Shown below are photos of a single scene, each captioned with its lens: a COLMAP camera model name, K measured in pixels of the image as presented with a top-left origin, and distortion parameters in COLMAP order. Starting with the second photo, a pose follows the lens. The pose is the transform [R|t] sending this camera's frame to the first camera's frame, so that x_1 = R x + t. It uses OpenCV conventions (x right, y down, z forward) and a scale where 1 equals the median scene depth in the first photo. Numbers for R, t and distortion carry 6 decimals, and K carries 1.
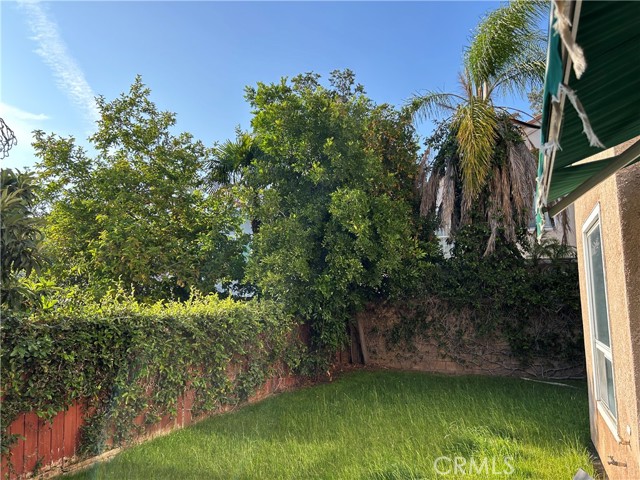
lens RADIAL K [[475.5, 0, 326.7], [0, 475.5, 242.4], [0, 0, 1]] dist [0.073411, -0.096591]
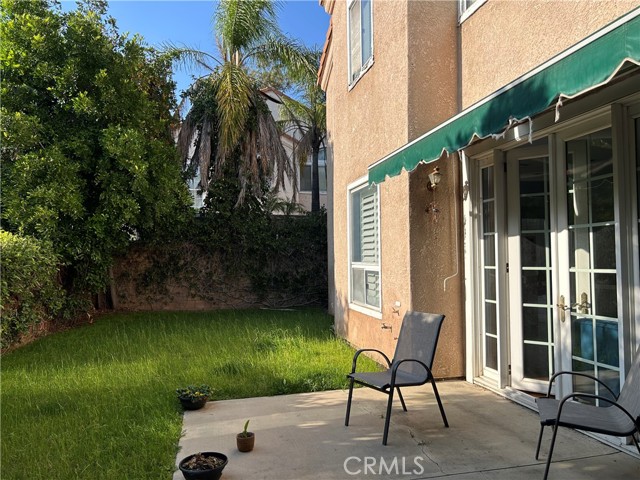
lens RADIAL K [[475.5, 0, 326.7], [0, 475.5, 242.4], [0, 0, 1]] dist [0.073411, -0.096591]
pose [[0.797941, 0.022854, 0.602303, -0.182333], [-0.072423, 0.995676, 0.058167, 0.029541], [-0.598369, -0.090035, 0.796146, -0.050587]]
